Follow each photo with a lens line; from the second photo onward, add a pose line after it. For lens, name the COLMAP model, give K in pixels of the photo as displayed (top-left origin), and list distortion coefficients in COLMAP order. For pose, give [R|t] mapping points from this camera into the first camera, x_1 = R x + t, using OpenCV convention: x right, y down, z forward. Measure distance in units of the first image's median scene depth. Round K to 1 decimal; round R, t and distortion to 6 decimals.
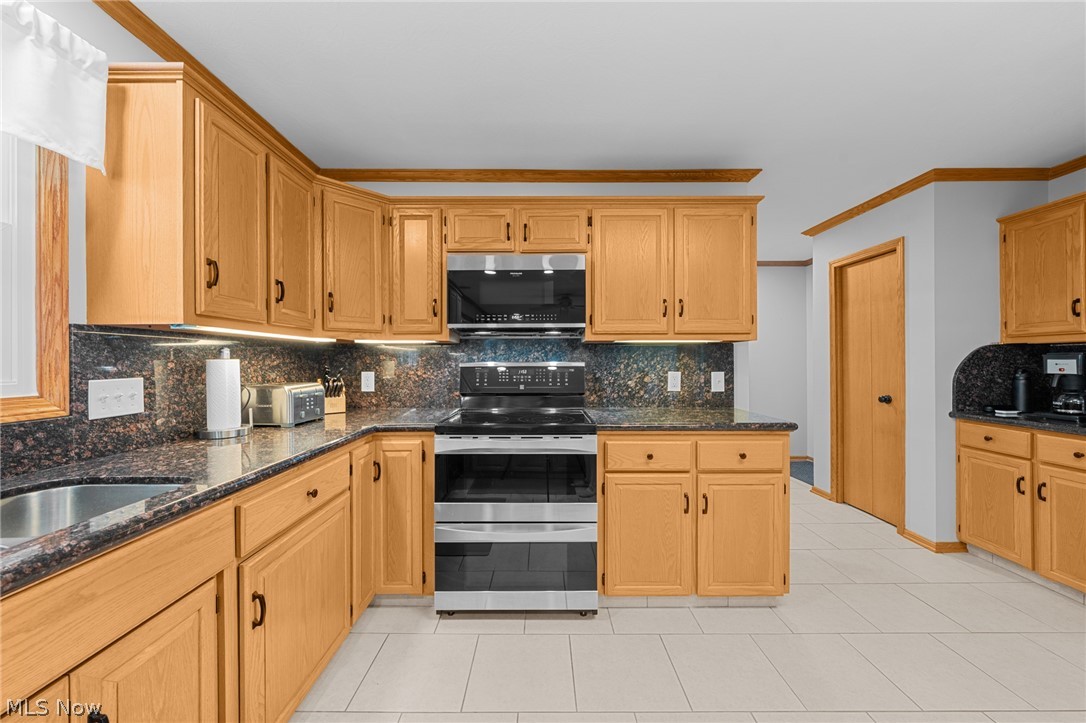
lens RADIAL K [[403.7, 0, 542.9], [0, 403.7, 363.2], [0, 0, 1]] dist [-0.000173, 0.000052]
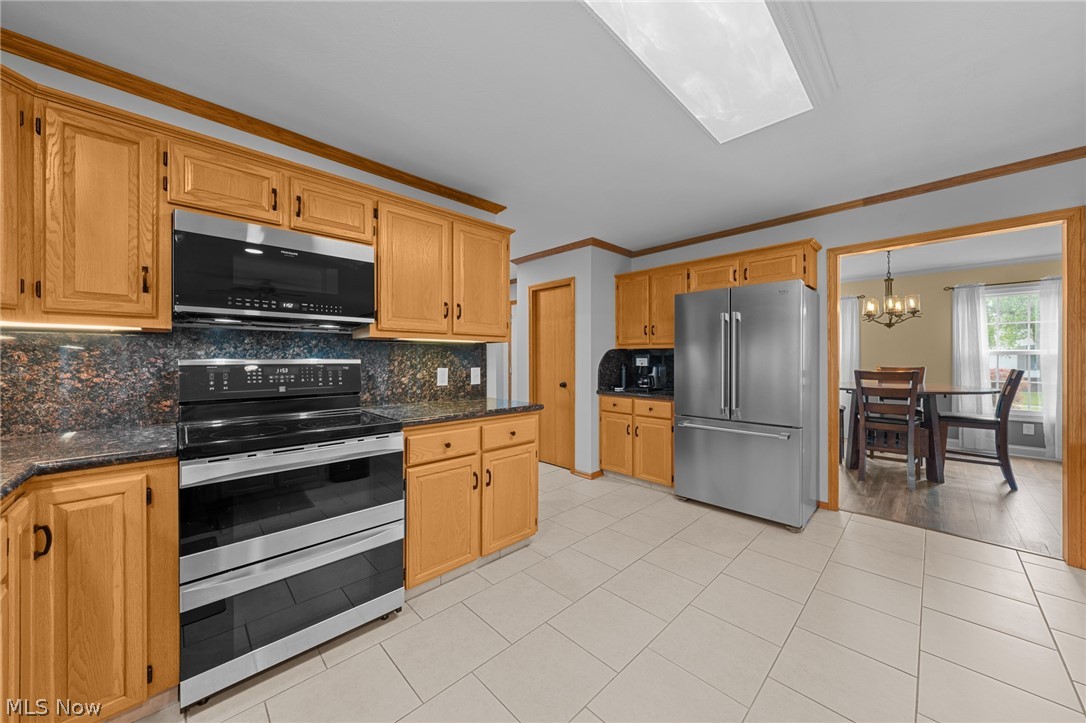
lens RADIAL K [[383.0, 0, 543.0], [0, 383.0, 361.5], [0, 0, 1]] dist [-0.001167, -0.000144]
pose [[0.715982, -0.002686, 0.698114, -0.233976], [0.001756, 0.999996, 0.002047, 0.001630], [-0.698117, -0.000240, 0.715984, 0.063659]]
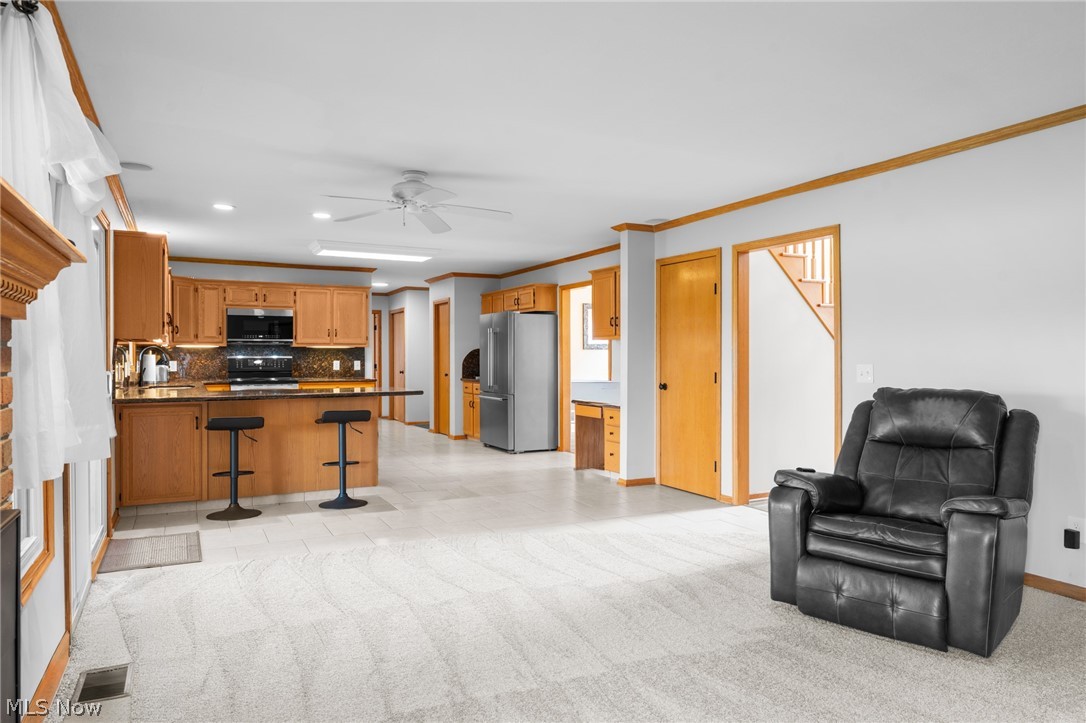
lens RADIAL K [[720.0, 0, 543.0], [0, 720.0, 361.5], [0, 0, 1]] dist [0.000452, -0.000119]
pose [[0.894132, -0.001894, 0.447799, -0.442437], [-0.000028, 0.999991, 0.004287, 0.009801], [-0.447803, -0.003846, 0.894124, -3.190693]]
